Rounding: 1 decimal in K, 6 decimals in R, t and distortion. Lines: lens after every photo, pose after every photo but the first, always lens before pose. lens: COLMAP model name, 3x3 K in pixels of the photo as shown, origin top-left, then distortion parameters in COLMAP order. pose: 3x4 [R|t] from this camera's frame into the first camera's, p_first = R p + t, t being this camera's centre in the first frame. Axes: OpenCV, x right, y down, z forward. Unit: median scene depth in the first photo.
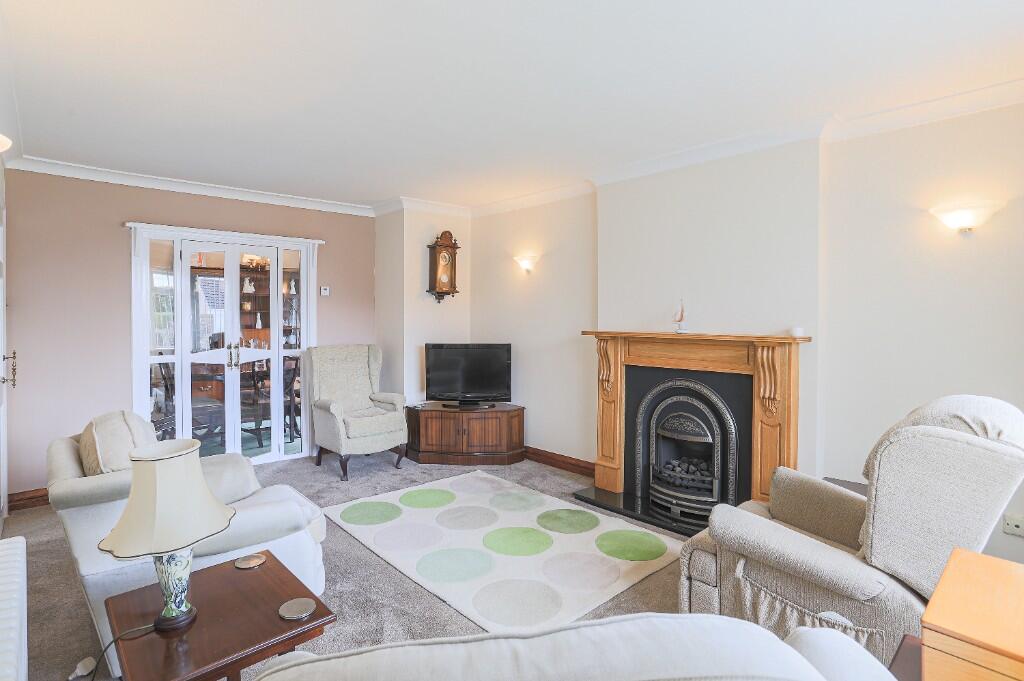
lens RADIAL K [[519.7, 0, 497.7], [0, 519.7, 318.1], [0, 0, 1]] dist [-0.067089, 0.024994]
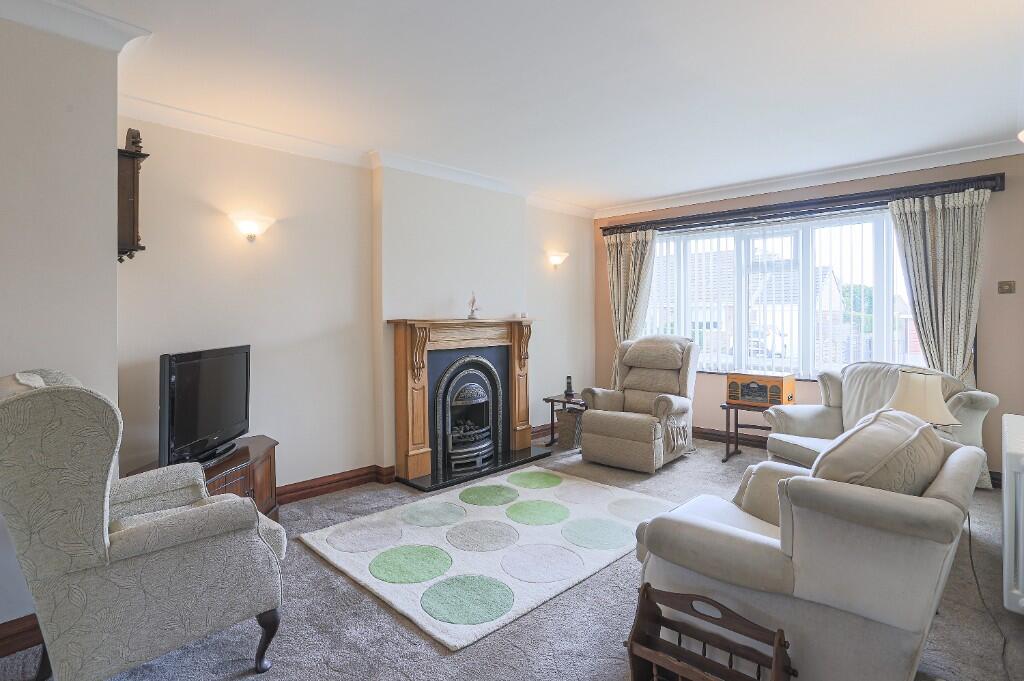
lens RADIAL K [[539.0, 0, 512.0], [0, 539.0, 308.6], [0, 0, 1]] dist [-0.070846, 0.028344]
pose [[-0.088988, -0.000862, 0.996032, -0.808718], [0.002213, 0.999997, 0.001063, 0.003659], [-0.996030, 0.002299, -0.088986, 0.870023]]
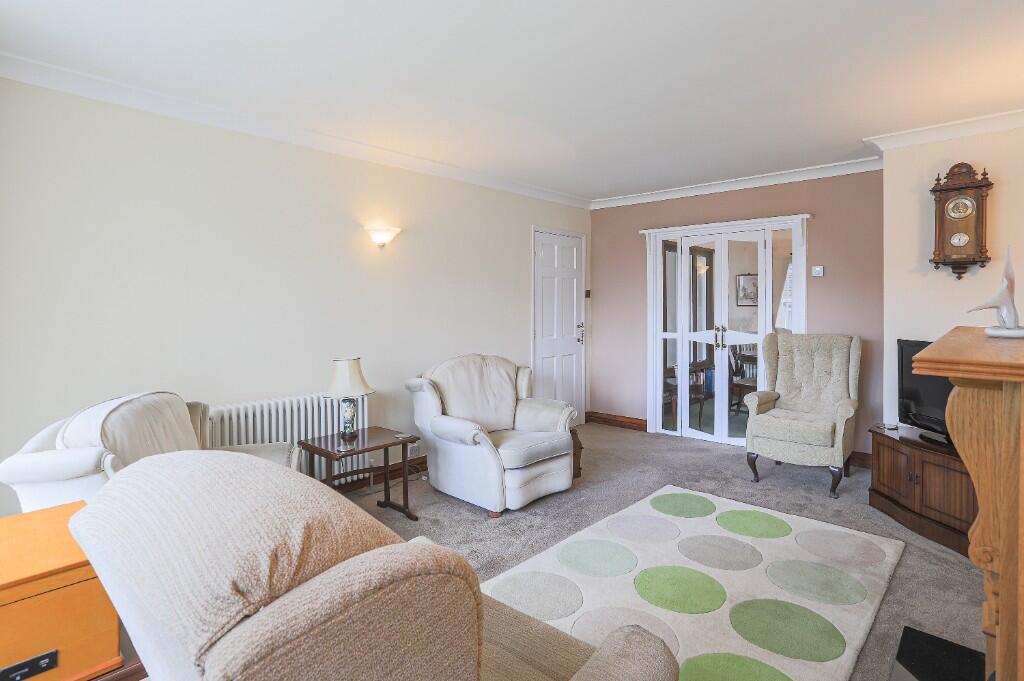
lens RADIAL K [[517.7, 0, 508.9], [0, 517.7, 308.2], [0, 0, 1]] dist [-0.028068, 0.001610]
pose [[0.105301, 0.009490, -0.994395, 0.584129], [-0.003196, 0.999953, 0.009205, 0.003953], [0.994435, 0.002209, 0.105327, 0.500237]]
